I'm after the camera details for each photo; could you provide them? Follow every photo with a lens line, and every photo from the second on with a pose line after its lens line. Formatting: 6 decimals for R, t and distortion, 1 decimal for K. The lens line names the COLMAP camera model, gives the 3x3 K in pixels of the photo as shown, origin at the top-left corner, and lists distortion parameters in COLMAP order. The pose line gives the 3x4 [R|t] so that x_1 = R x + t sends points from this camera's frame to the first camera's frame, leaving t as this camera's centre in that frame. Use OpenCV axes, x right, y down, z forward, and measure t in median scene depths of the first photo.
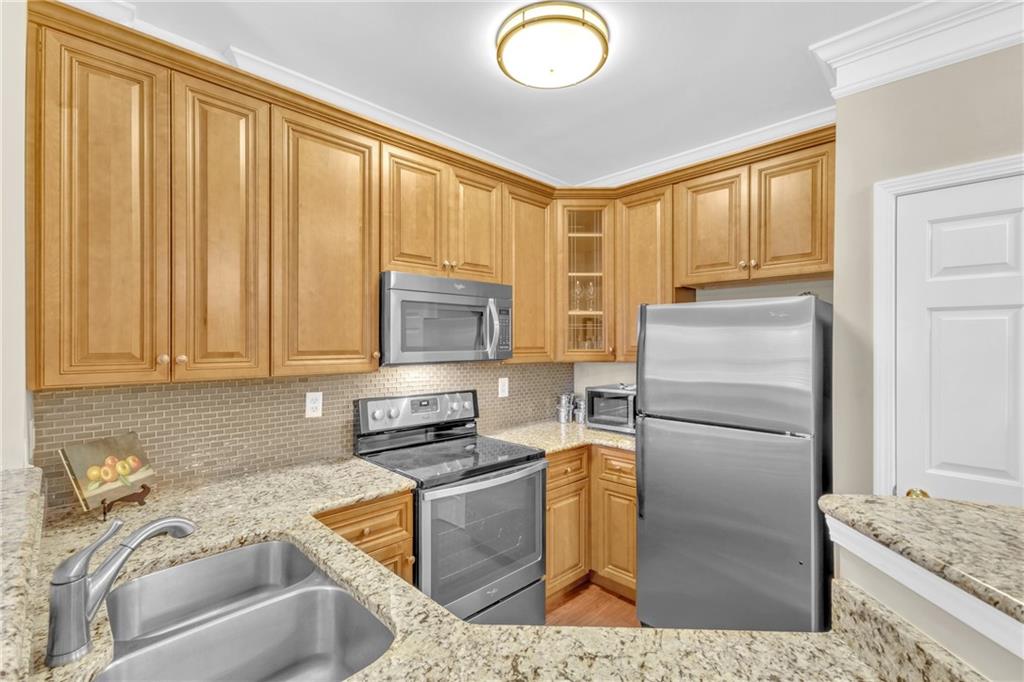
lens RADIAL K [[446.7, 0, 504.7], [0, 446.7, 344.3], [0, 0, 1]] dist [0.003700, 0.000375]
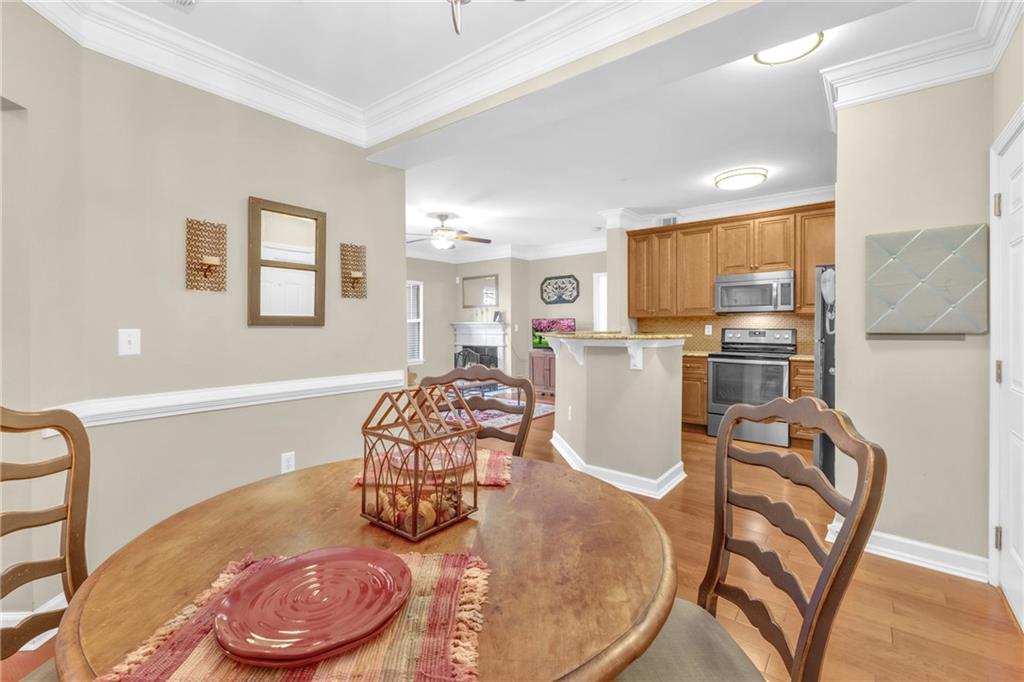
lens RADIAL K [[446.7, 0, 507.8], [0, 446.7, 333.5], [0, 0, 1]] dist [0.003700, 0.000375]
pose [[0.123044, 0.020262, -0.992194, 1.995646], [0.005519, 0.999762, 0.021101, 0.096321], [0.992386, -0.008072, 0.122903, -0.464289]]
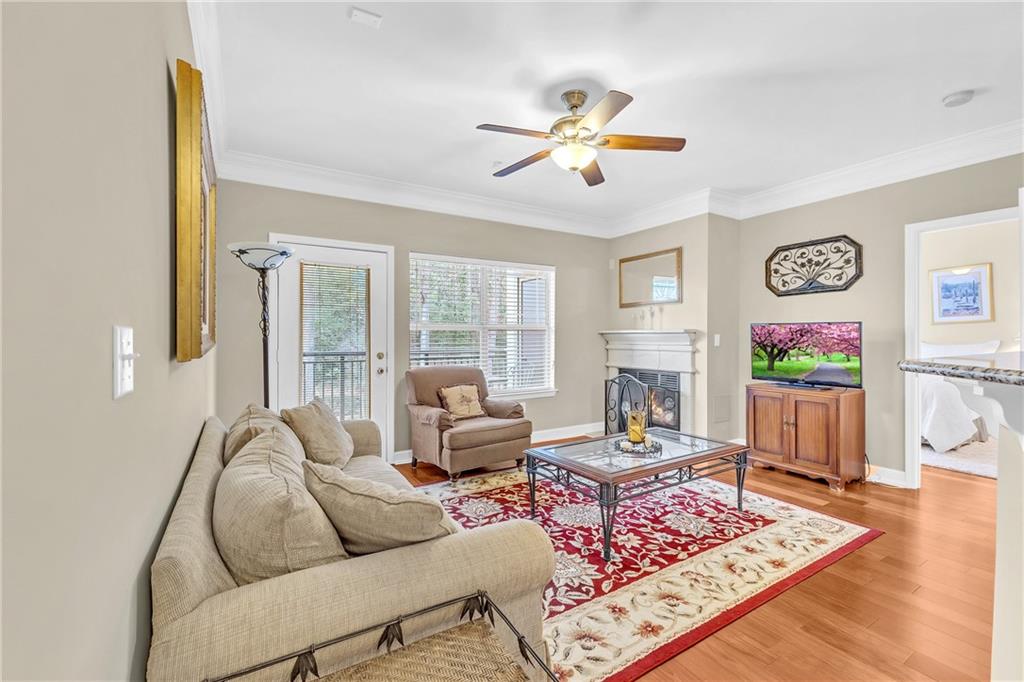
lens RADIAL K [[446.7, 0, 508.7], [0, 446.7, 334.6], [0, 0, 1]] dist [0.003700, 0.000375]
pose [[-0.216323, -0.000143, -0.976322, 0.497630], [0.004365, 0.999990, -0.001114, 0.100269], [0.976312, -0.004502, -0.216320, -0.431037]]
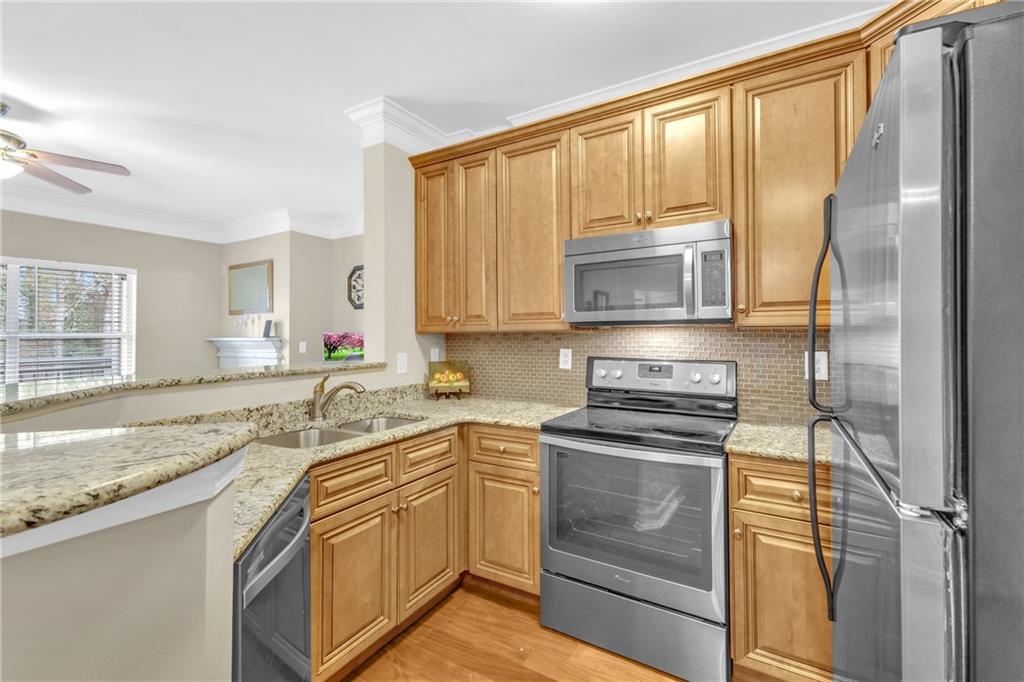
lens RADIAL K [[446.7, 0, 514.0], [0, 446.7, 331.9], [0, 0, 1]] dist [0.003700, 0.000375]
pose [[0.262123, -0.005897, -0.965016, 0.743440], [0.005755, 0.999973, -0.004547, 0.065526], [0.965017, -0.004362, 0.262150, 0.537601]]
